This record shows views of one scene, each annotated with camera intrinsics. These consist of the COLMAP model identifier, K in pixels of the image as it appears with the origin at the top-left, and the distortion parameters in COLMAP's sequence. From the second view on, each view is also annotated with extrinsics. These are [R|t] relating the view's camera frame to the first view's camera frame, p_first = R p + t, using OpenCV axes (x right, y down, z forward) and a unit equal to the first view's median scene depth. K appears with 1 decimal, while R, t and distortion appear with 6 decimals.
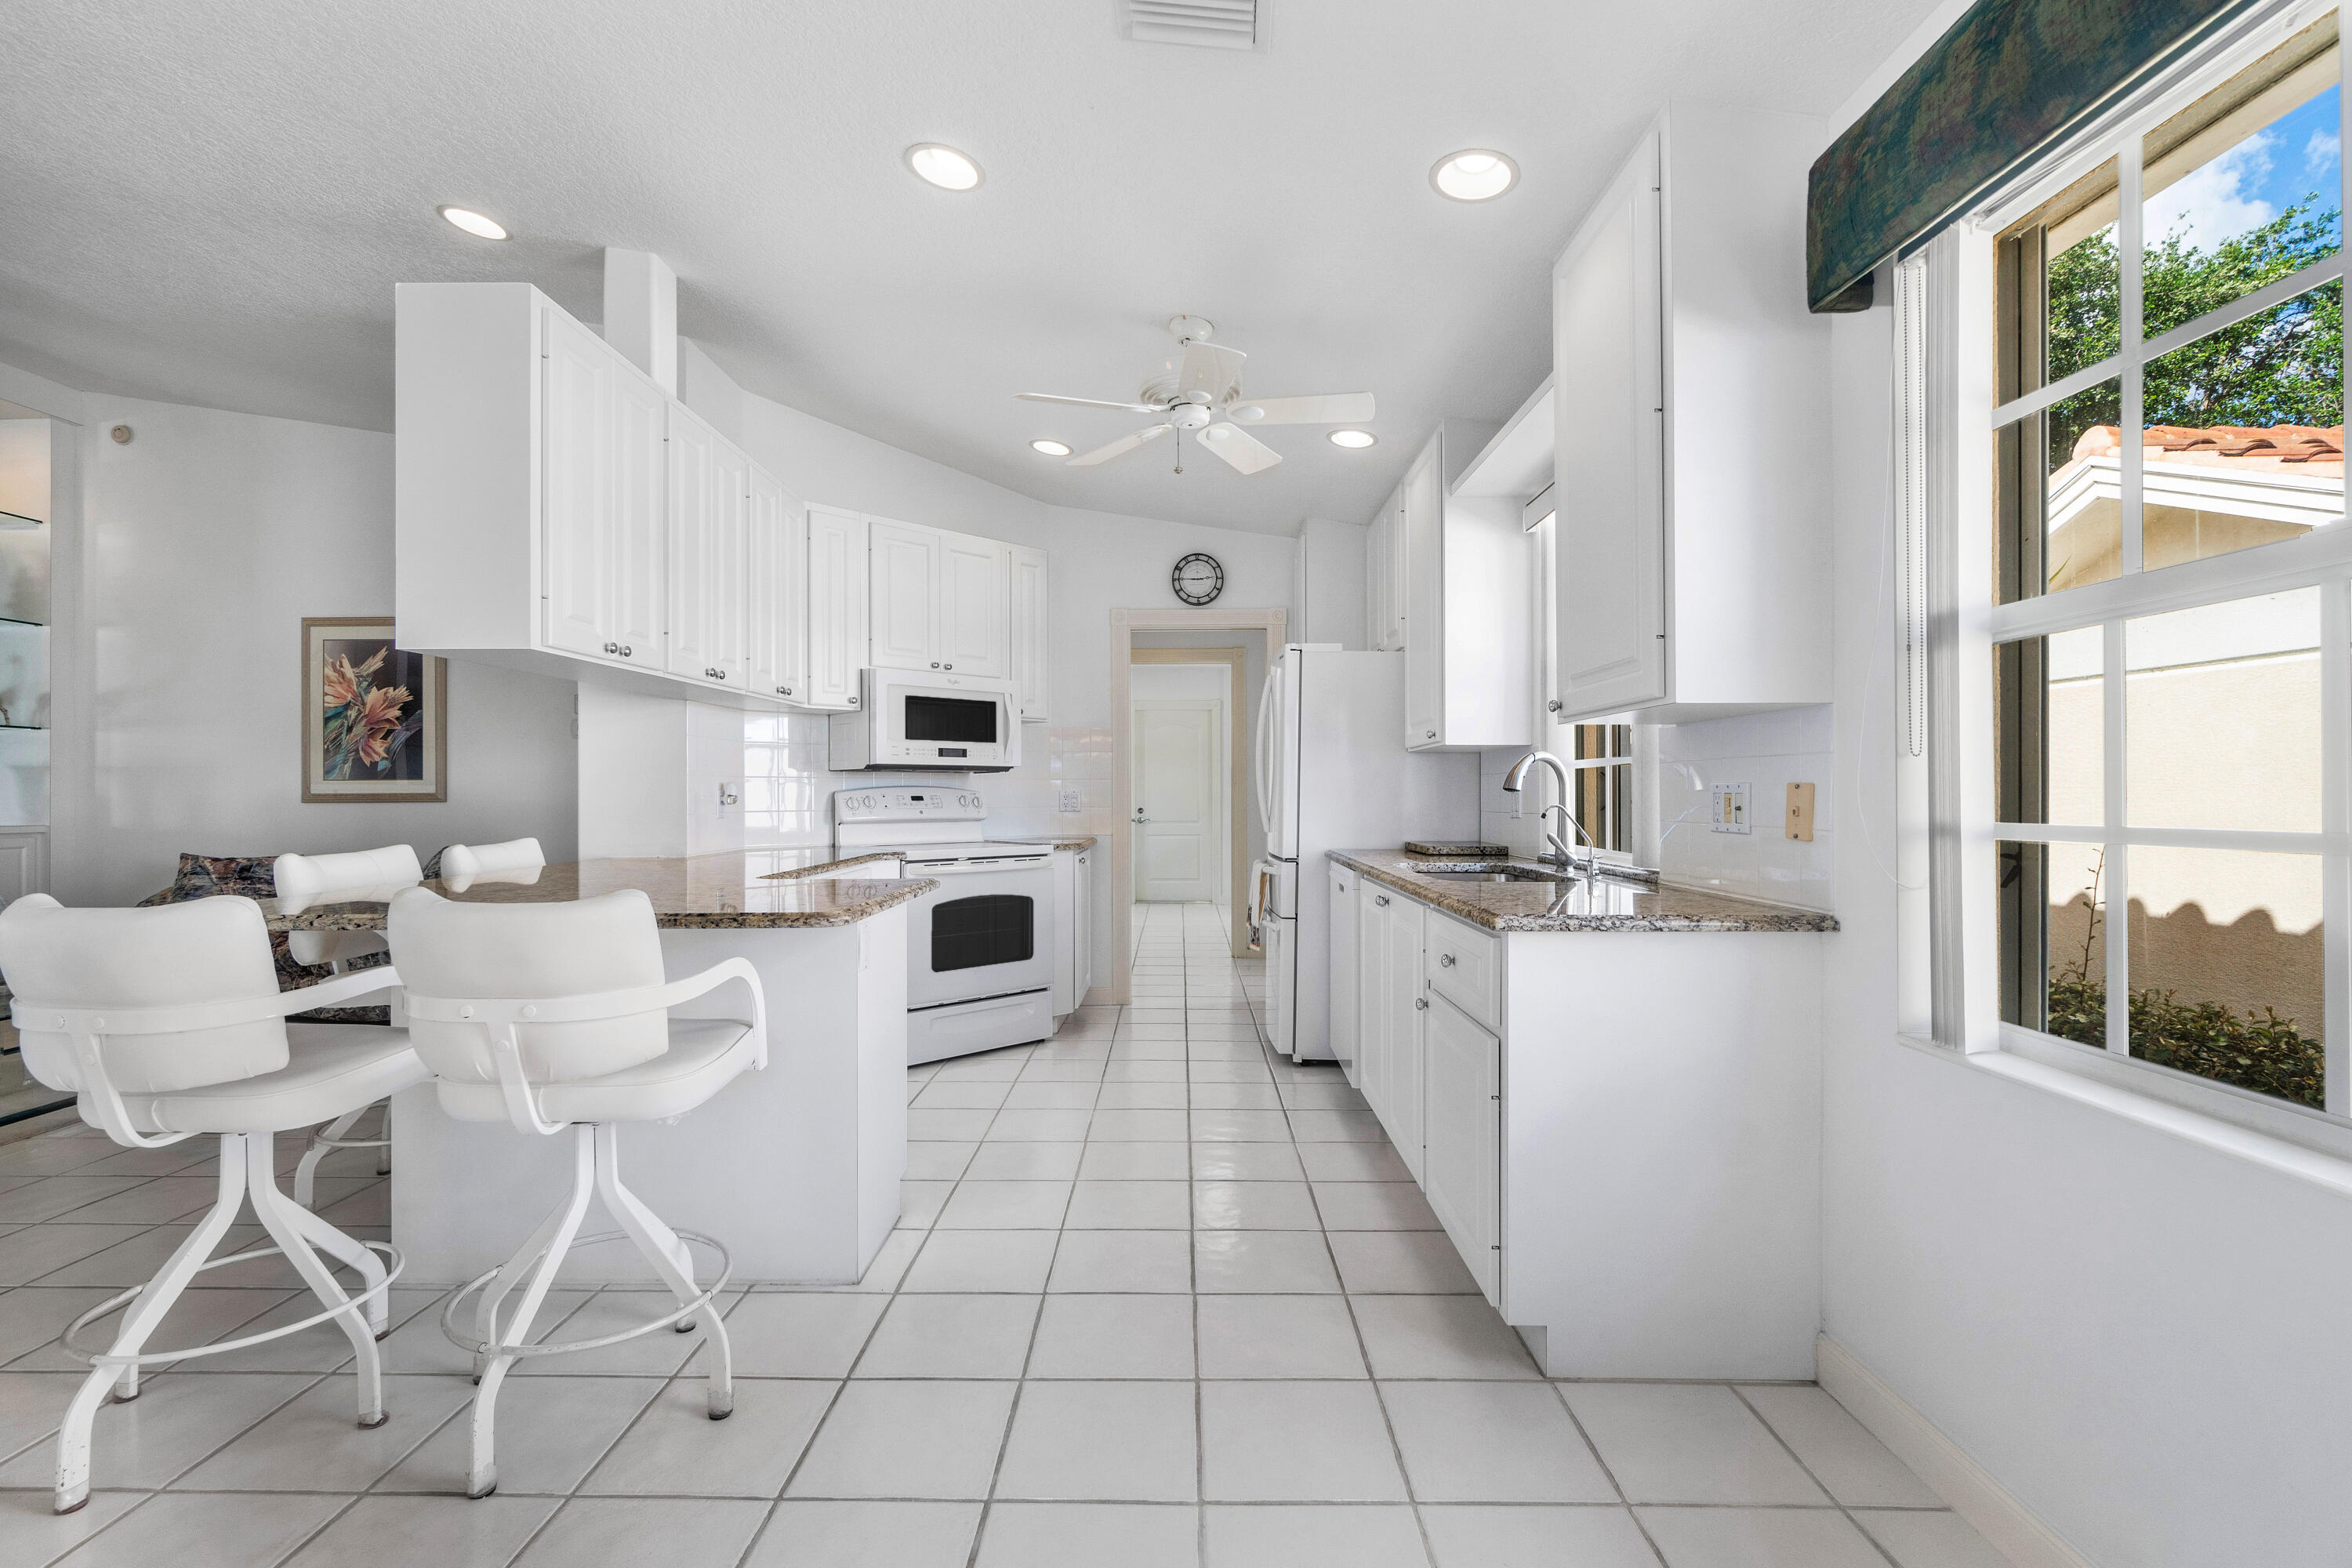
lens RADIAL K [[1050.4, 0, 1165.8], [0, 1050.4, 777.8], [0, 0, 1]] dist [-0.001554, 0.000053]
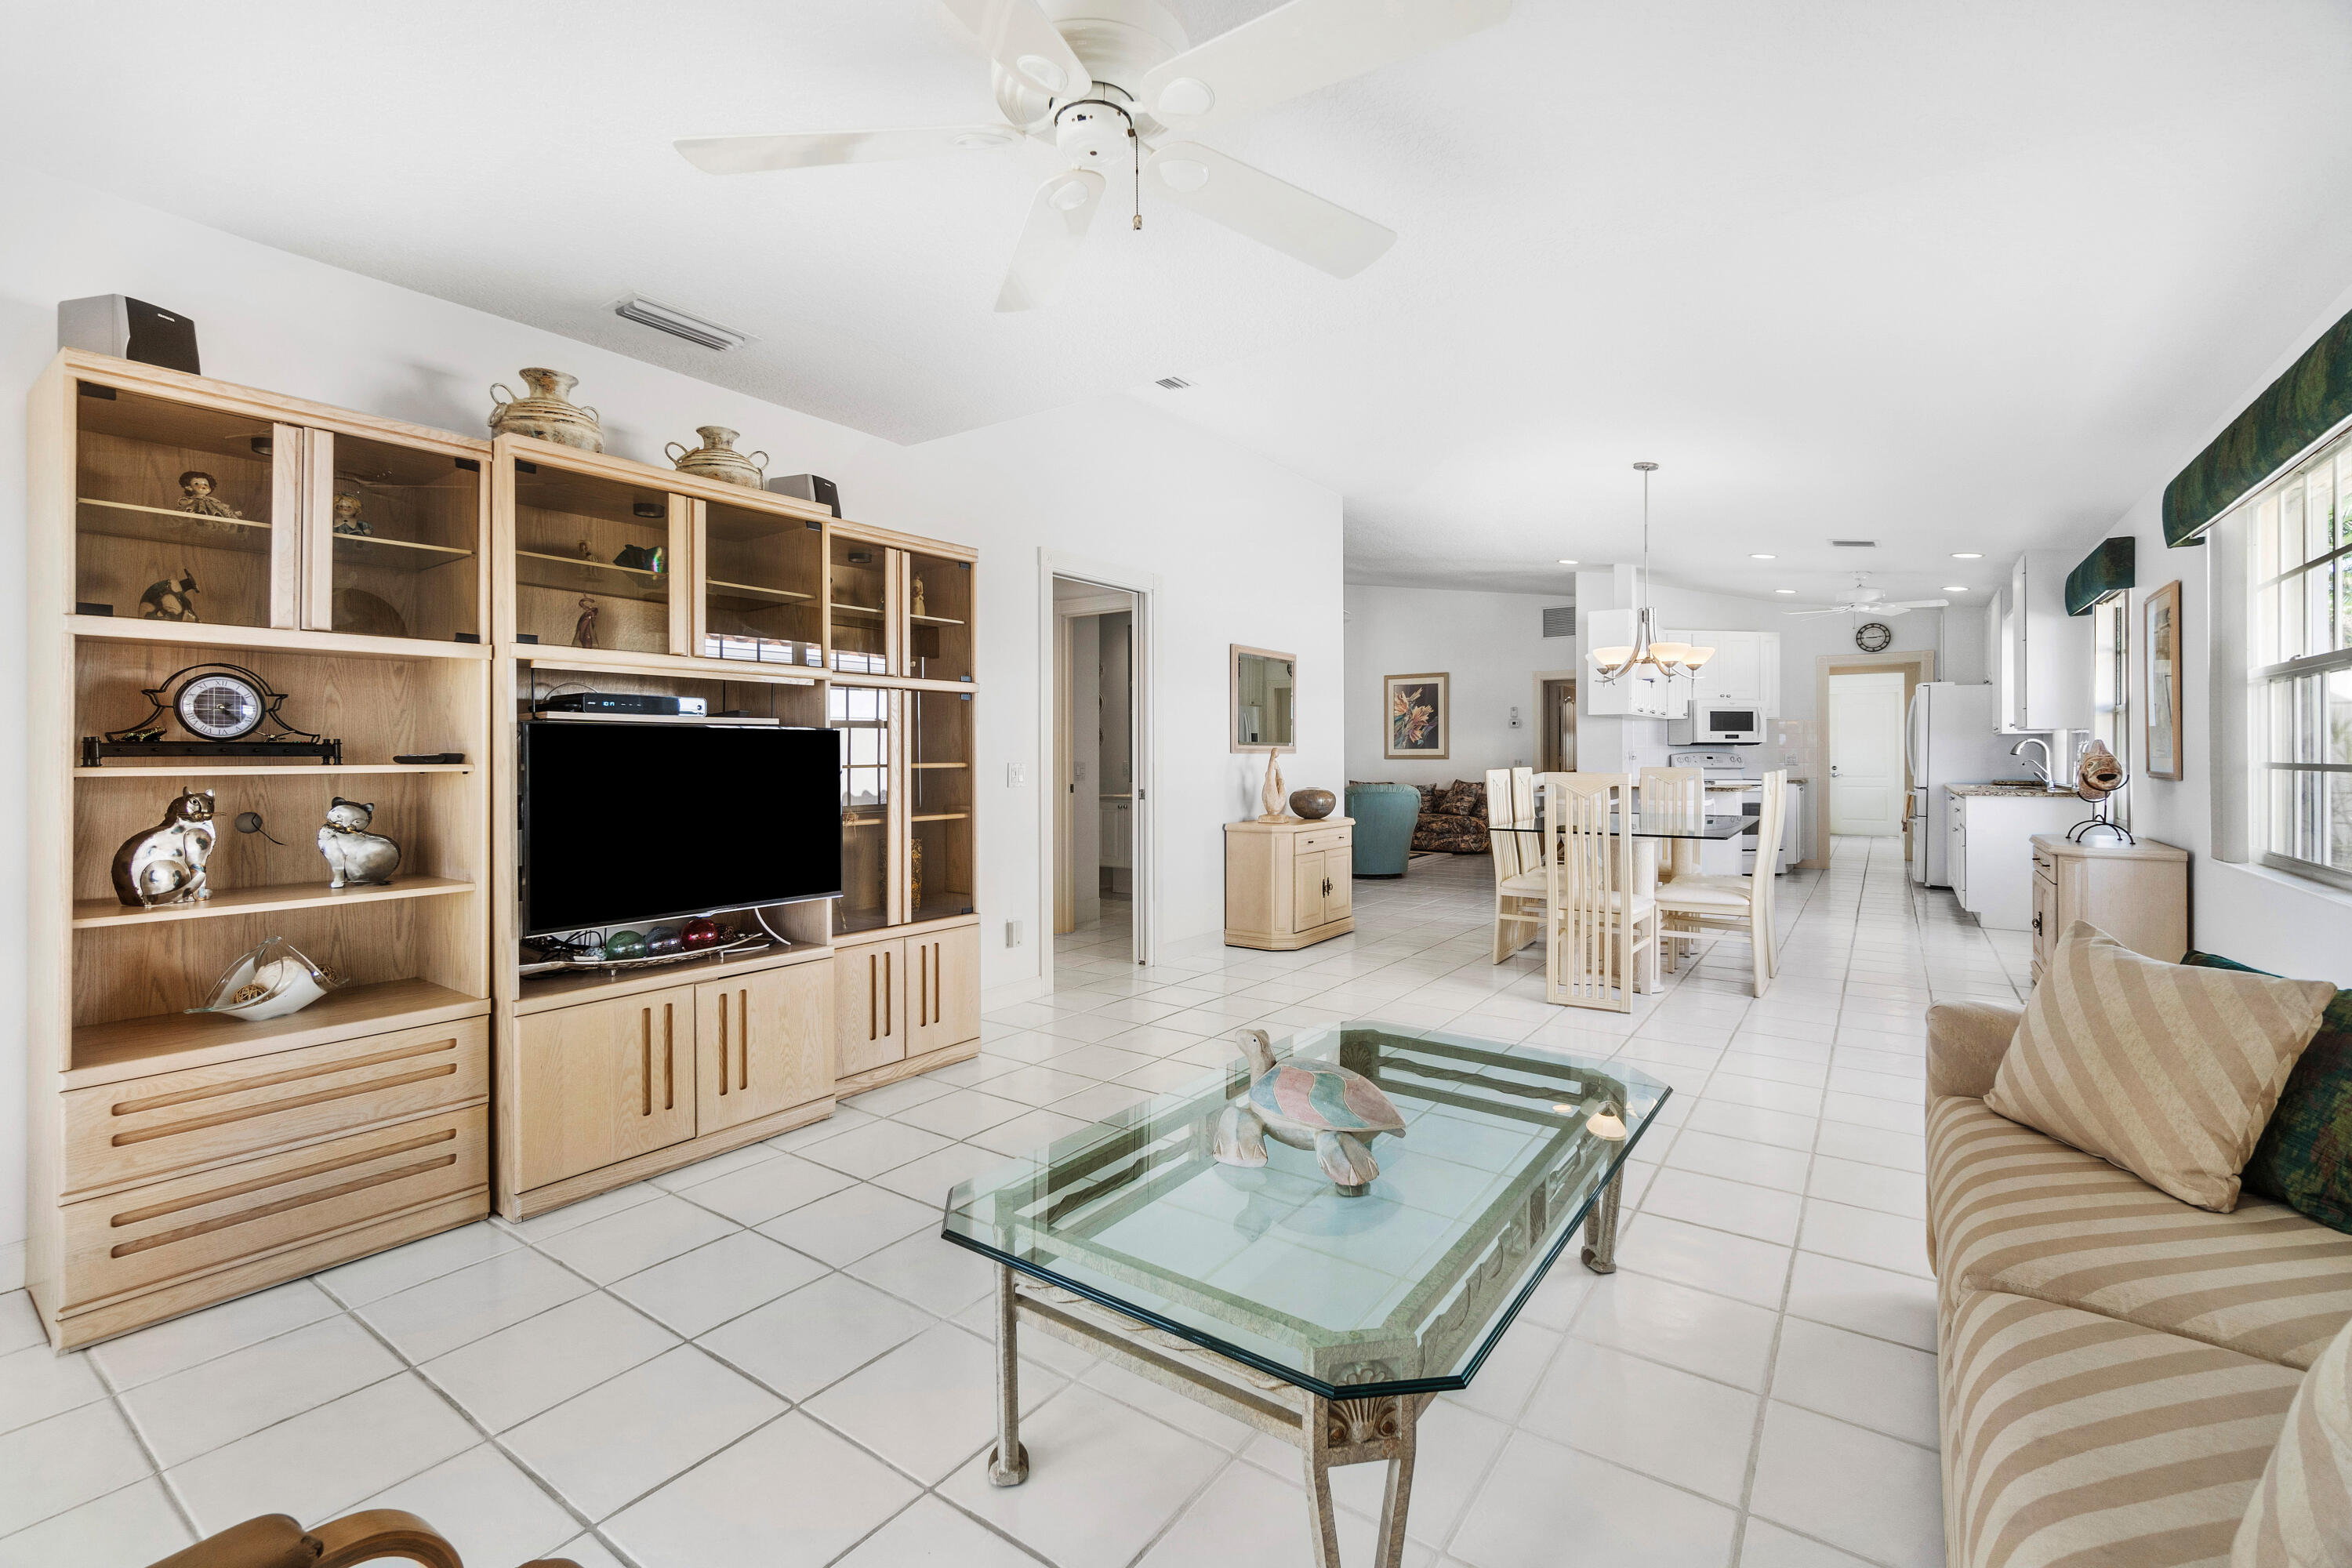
lens RADIAL K [[1050.4, 0, 1149.3], [0, 1050.4, 762.3], [0, 0, 1]] dist [-0.001554, 0.000053]
pose [[0.827095, 0.004713, -0.562042, 0.015814], [0.007637, 0.999778, 0.019621, -0.018598], [0.562010, -0.020521, 0.826876, -1.220765]]
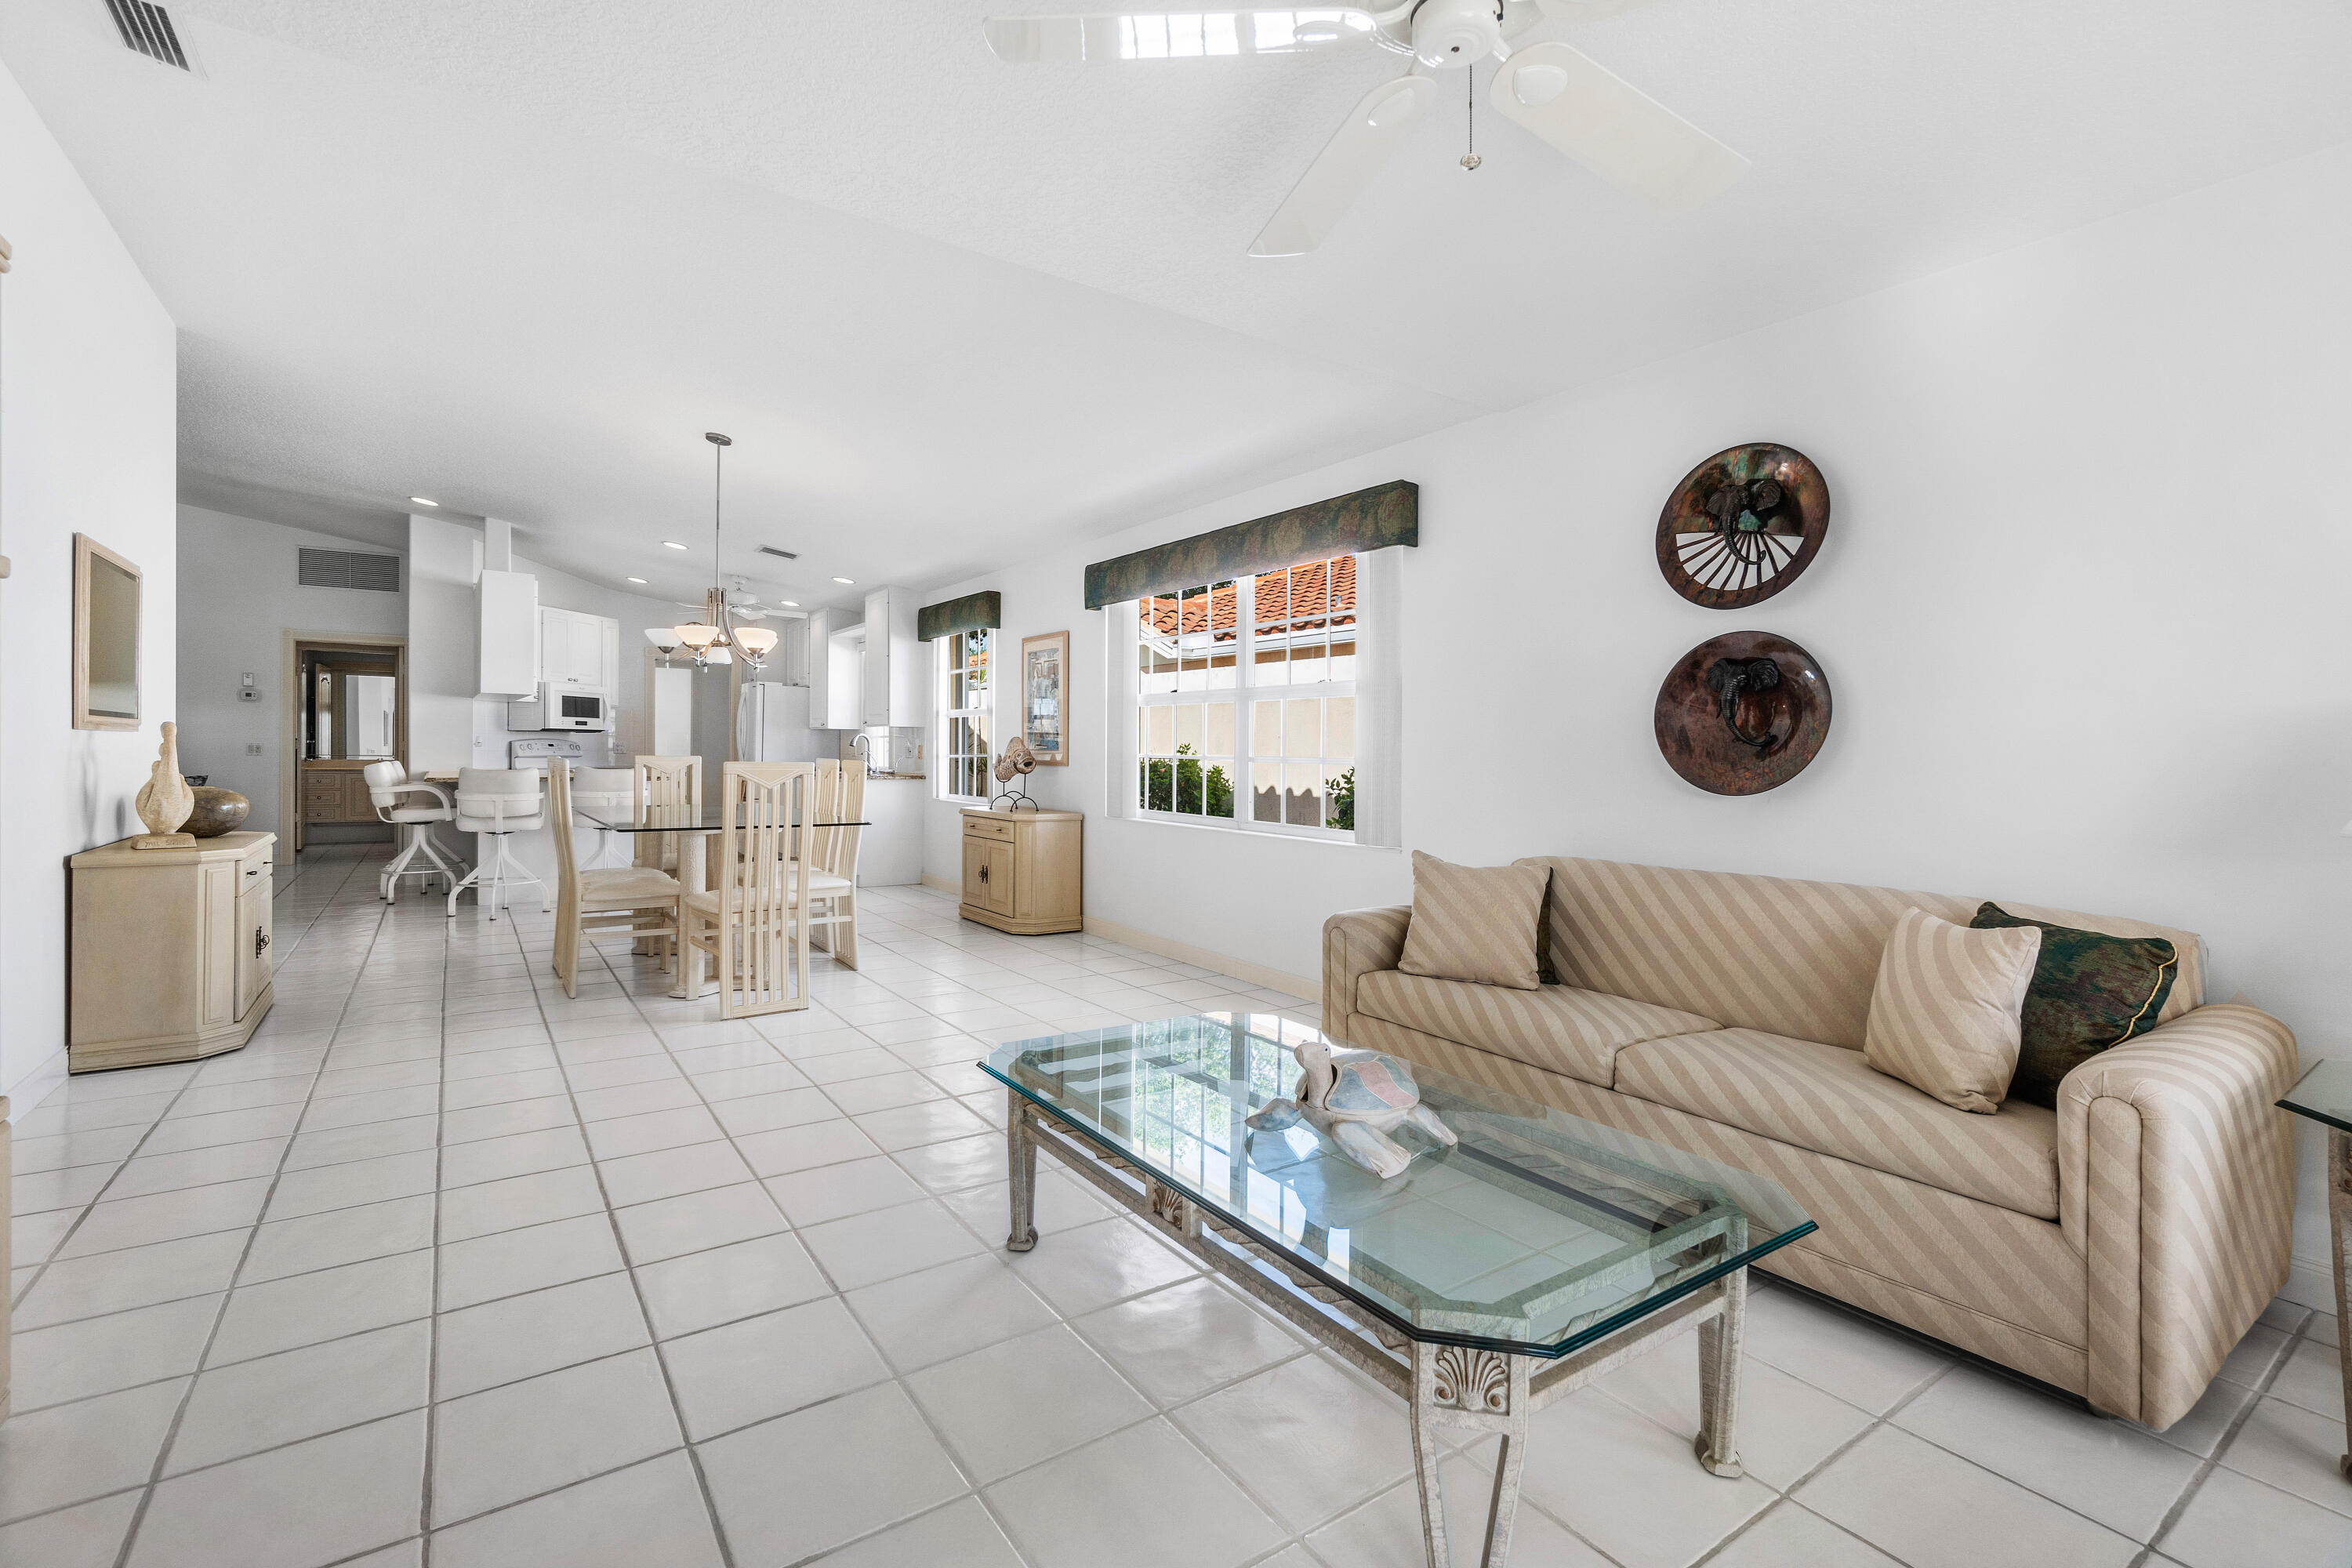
lens RADIAL K [[1050.4, 0, 1188.3], [0, 1050.4, 752.4], [0, 0, 1]] dist [-0.001554, 0.000053]
pose [[0.804137, 0.010718, 0.594347, -0.393293], [-0.021996, 0.999689, 0.011733, -0.014059], [-0.594036, -0.022508, 0.804123, -1.143938]]
